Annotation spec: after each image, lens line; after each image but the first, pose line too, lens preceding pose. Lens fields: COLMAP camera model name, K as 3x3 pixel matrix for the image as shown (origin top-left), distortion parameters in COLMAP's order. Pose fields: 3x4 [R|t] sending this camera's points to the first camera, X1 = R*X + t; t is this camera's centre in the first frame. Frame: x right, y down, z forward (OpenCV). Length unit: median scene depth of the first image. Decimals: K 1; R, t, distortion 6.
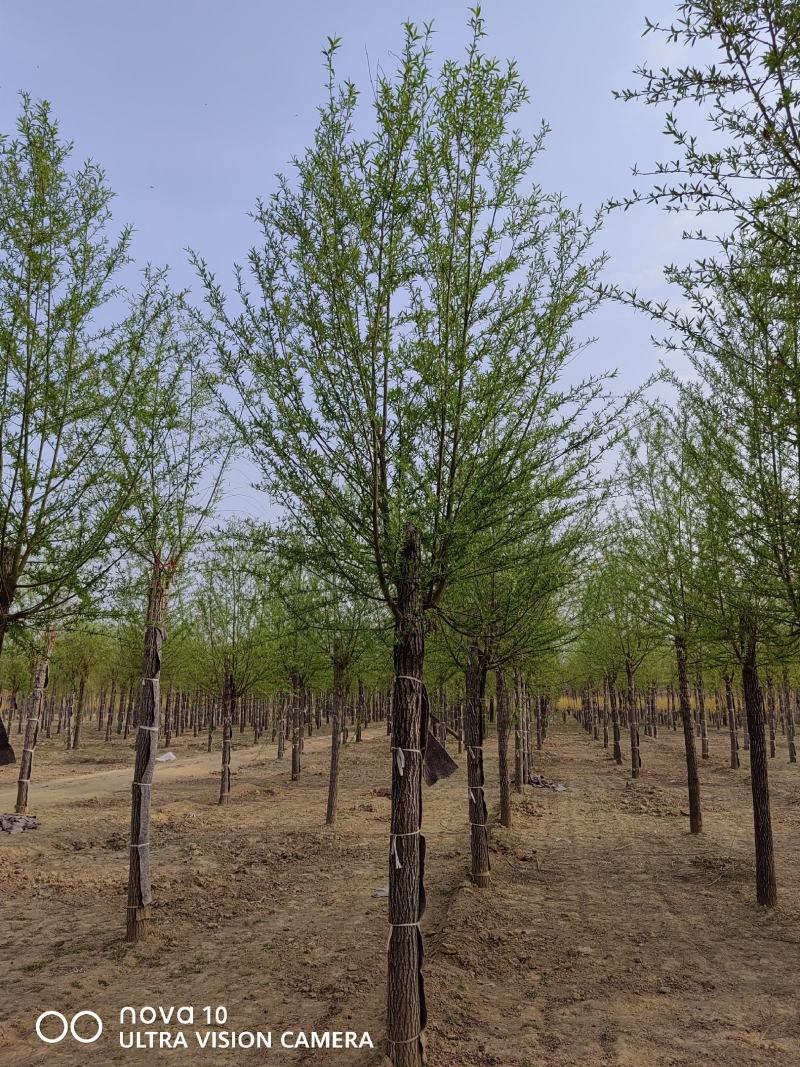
lens RADIAL K [[815.0, 0, 412.1], [0, 815.0, 554.1], [0, 0, 1]] dist [0.061381, -0.086655]
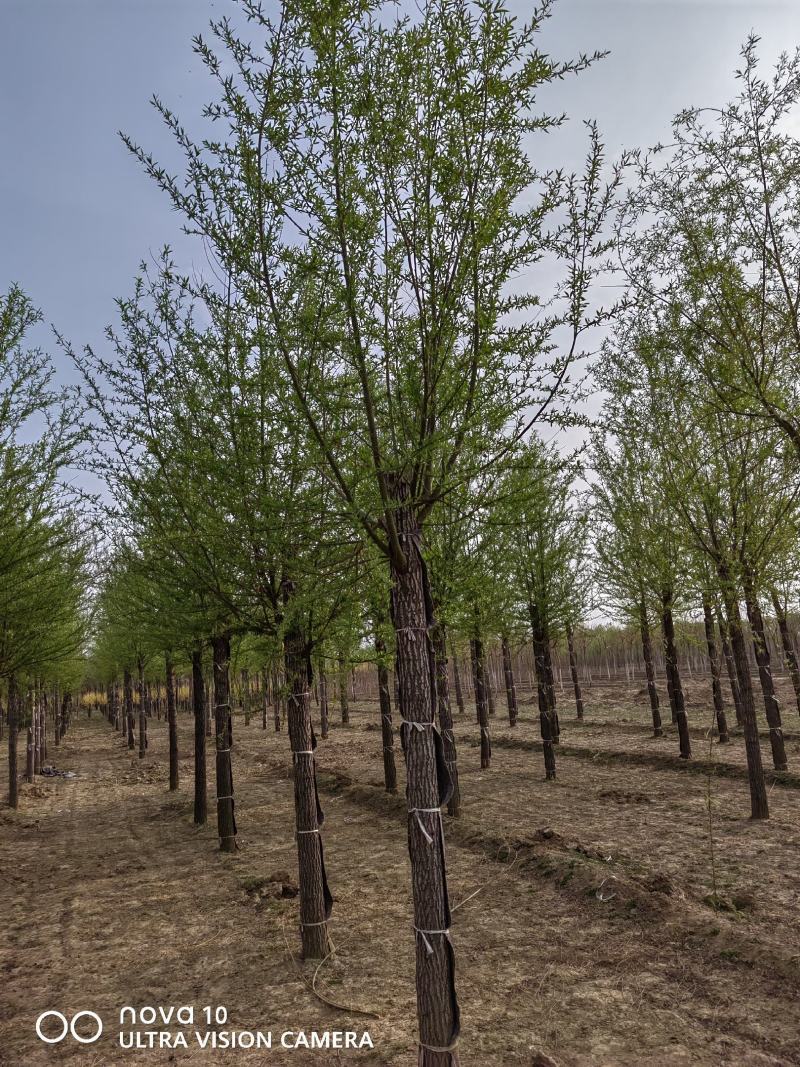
lens RADIAL K [[815.0, 0, 412.1], [0, 815.0, 554.1], [0, 0, 1]] dist [0.061381, -0.086655]
pose [[0.854131, 0.015235, 0.519835, -0.041735], [-0.022415, 0.999720, 0.007531, -0.130267], [-0.519575, -0.018085, 0.854233, -0.714360]]
